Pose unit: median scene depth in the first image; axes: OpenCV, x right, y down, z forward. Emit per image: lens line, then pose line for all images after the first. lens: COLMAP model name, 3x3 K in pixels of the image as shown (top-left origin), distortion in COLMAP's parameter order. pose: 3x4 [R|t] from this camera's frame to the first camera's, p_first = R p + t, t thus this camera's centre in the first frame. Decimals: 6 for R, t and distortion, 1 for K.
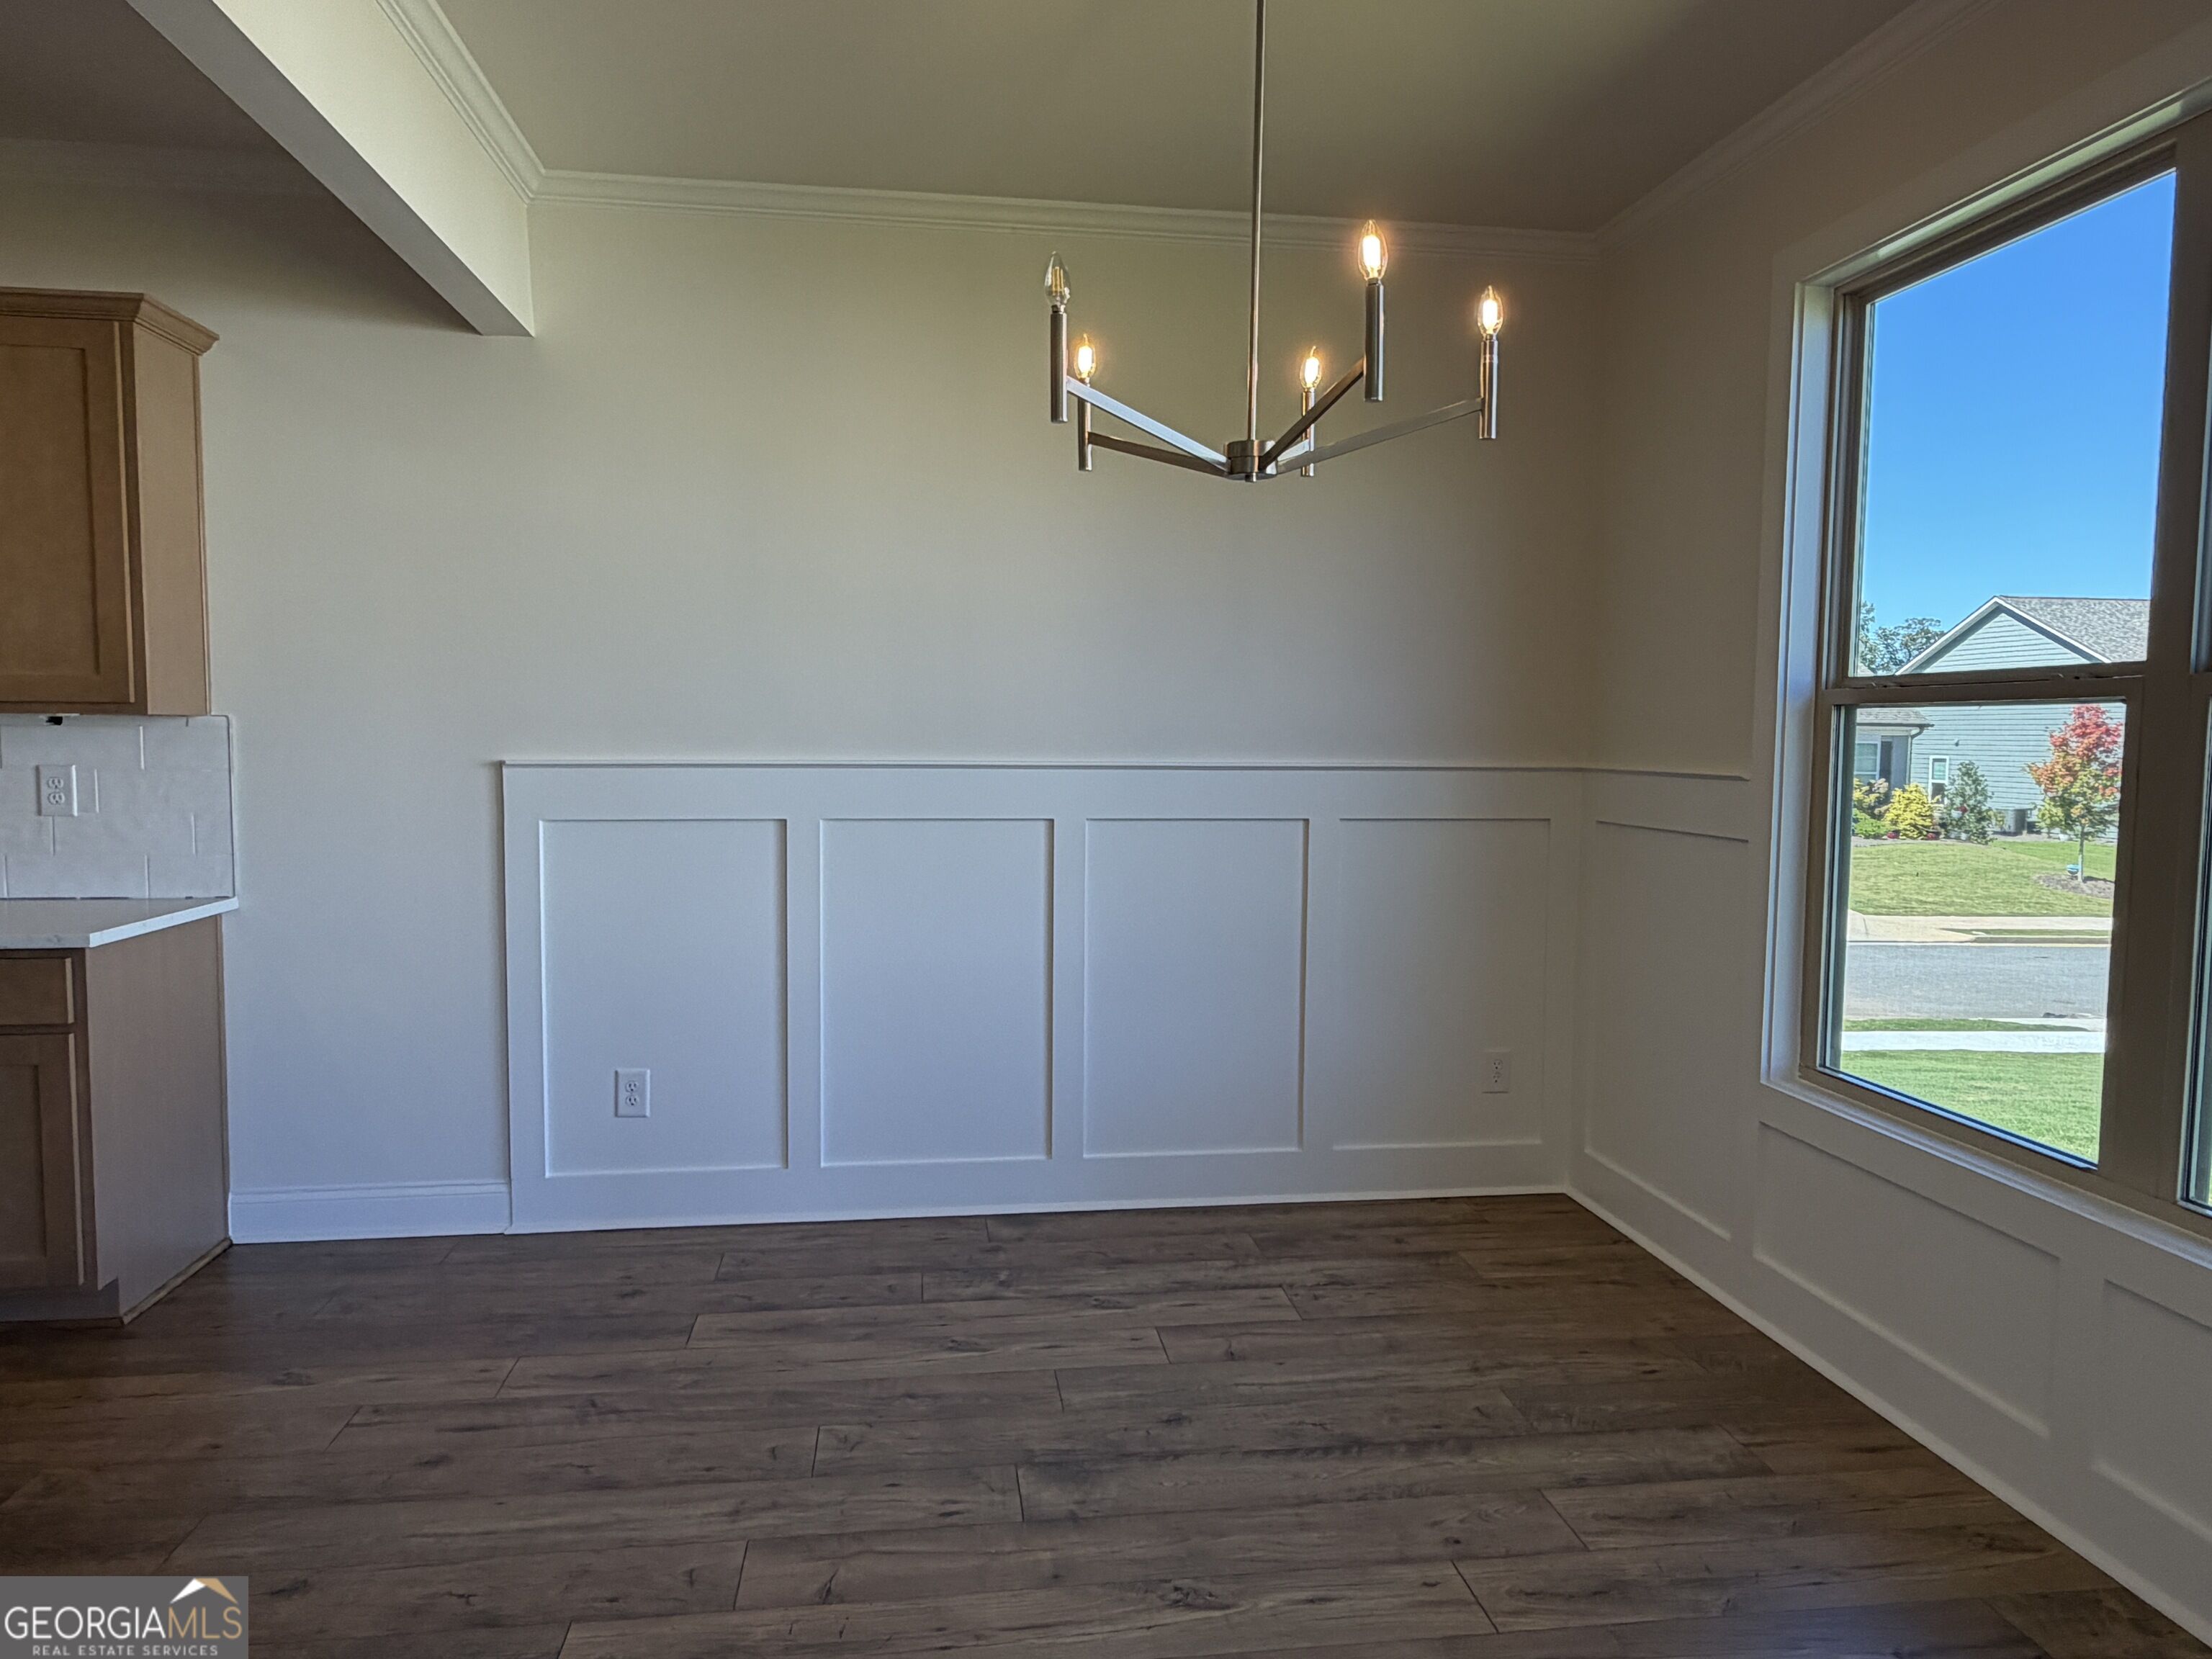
lens RADIAL K [[1435.3, 0, 1106.0], [0, 1435.3, 829.5], [0, 0, 1]] dist [-0.005794, -0.004471]
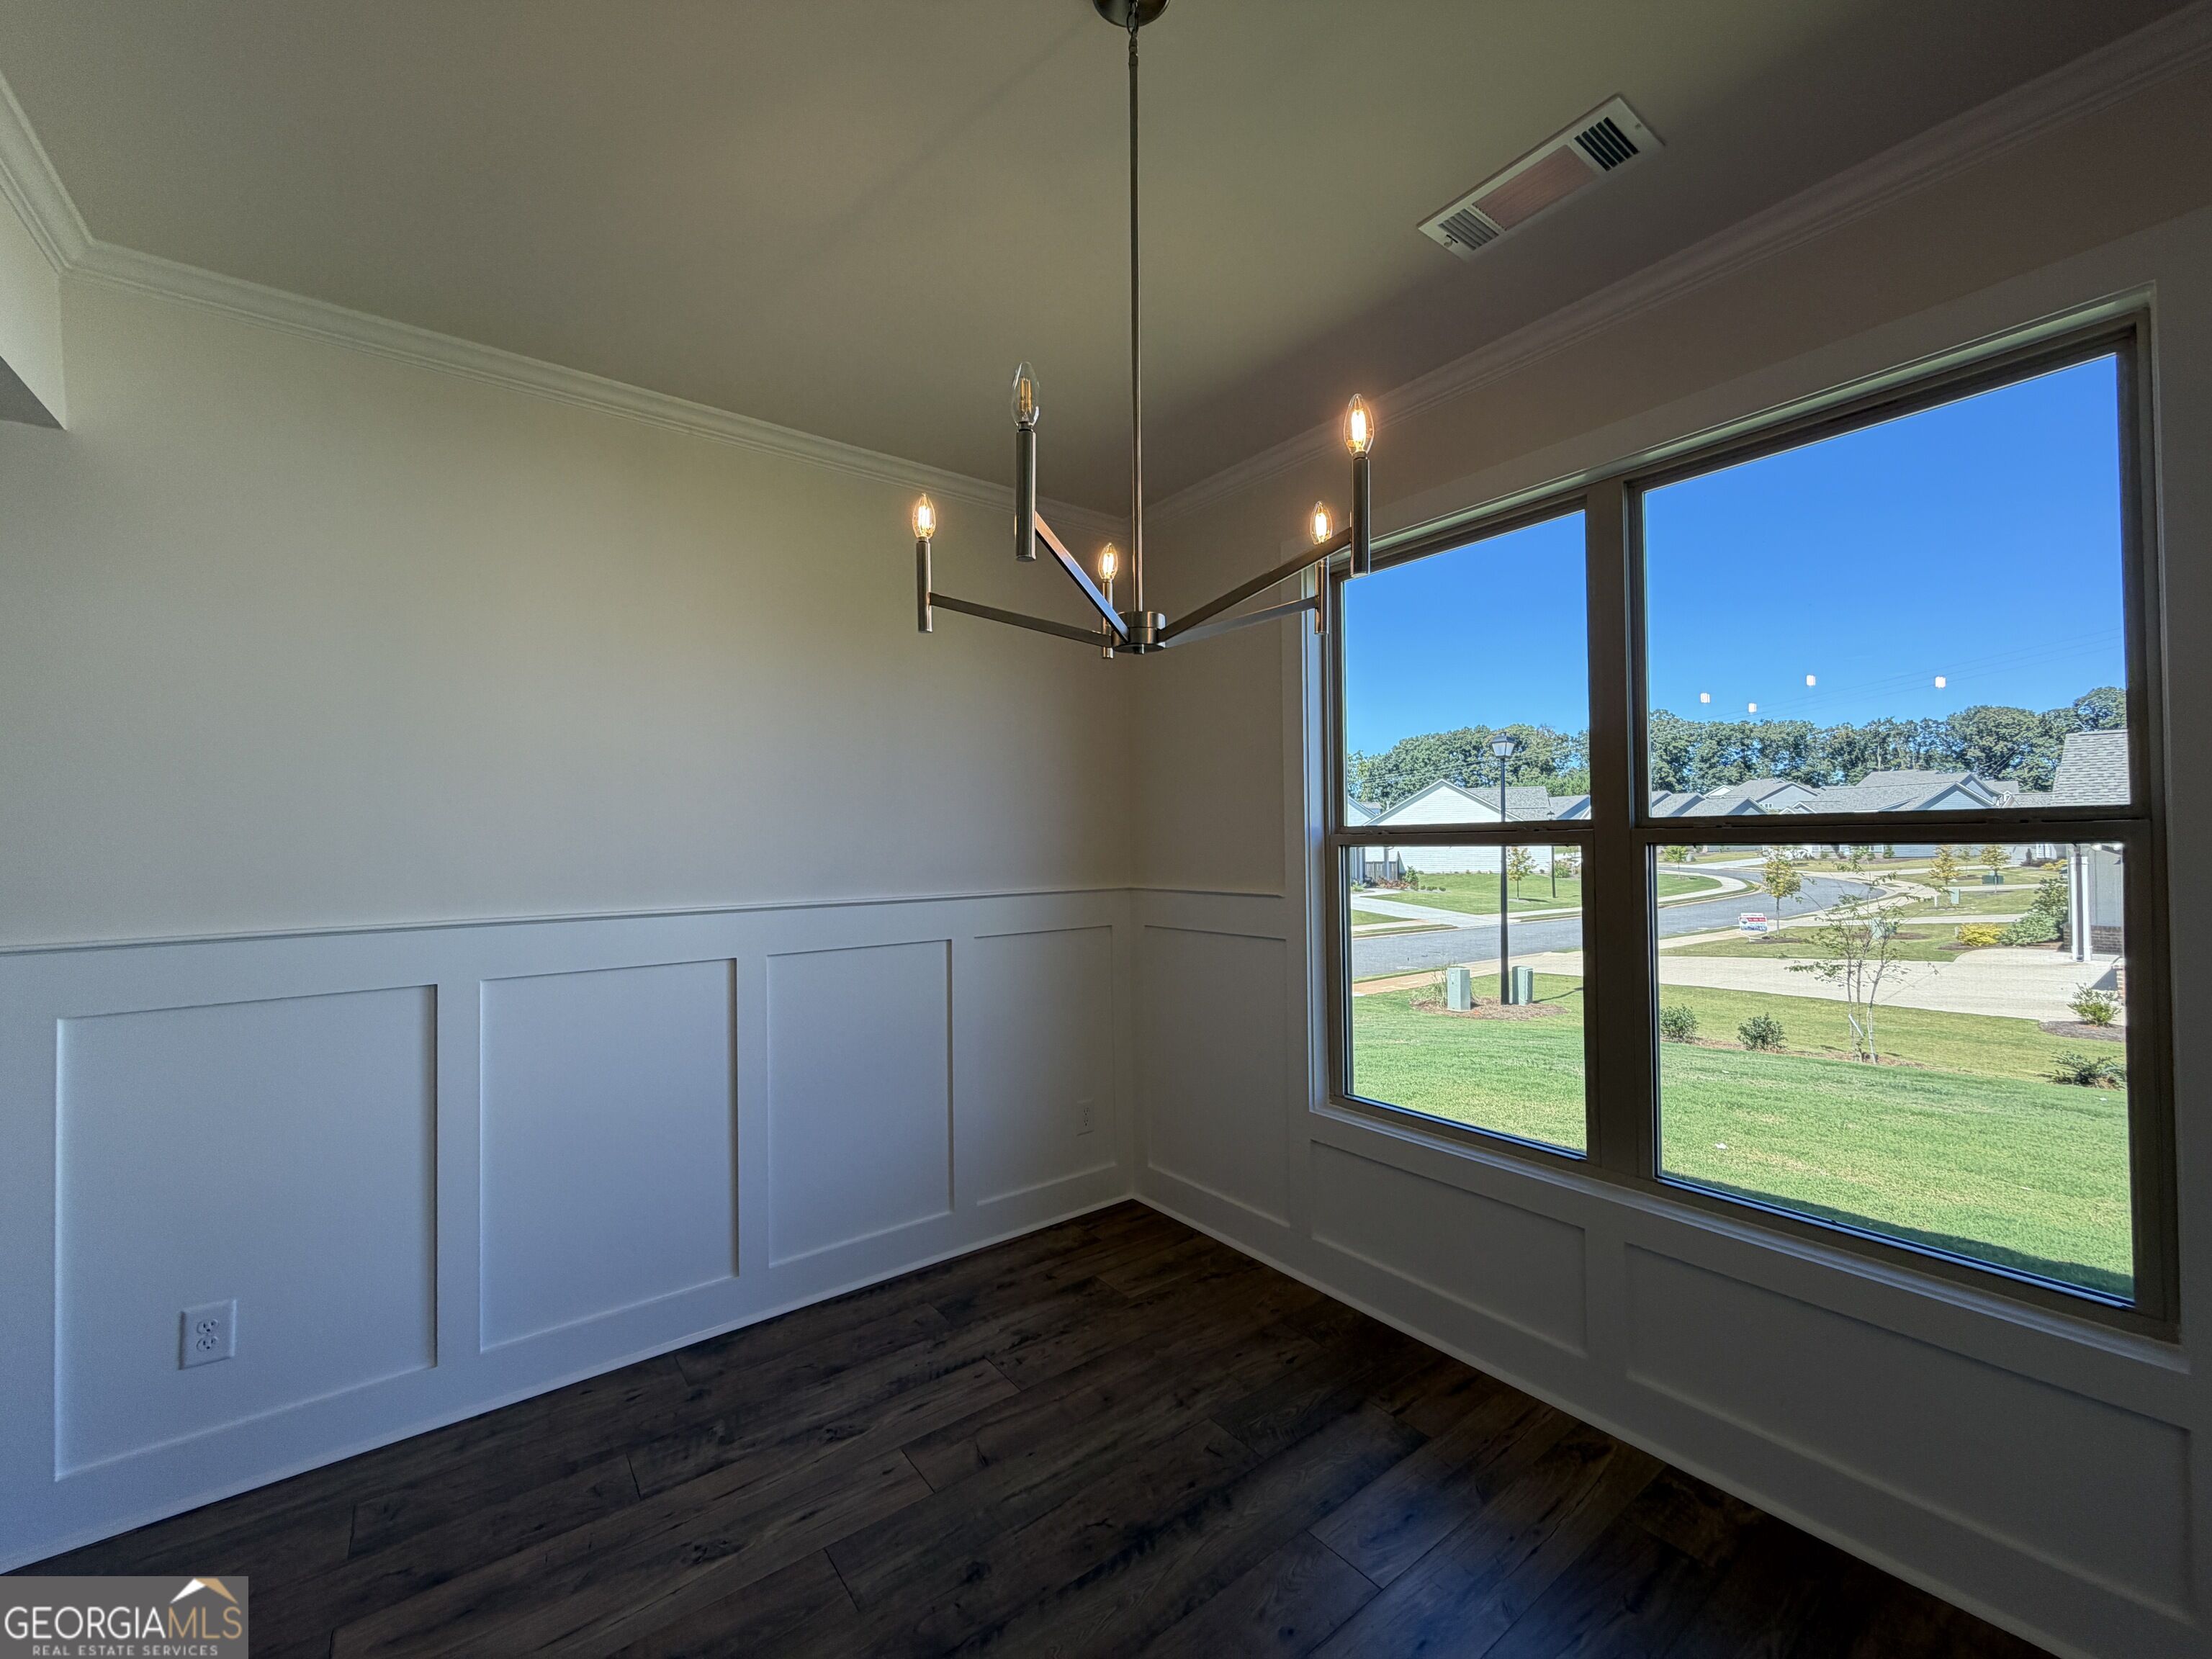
lens RADIAL K [[879.6, 0, 1095.2], [0, 879.6, 828.4], [0, 0, 1]] dist [0.008303, -0.004221]
pose [[0.871091, -0.012683, 0.490959, -0.145057], [0.054551, 0.995979, -0.071060, -0.049581], [-0.488083, 0.088682, 0.868280, 0.310072]]
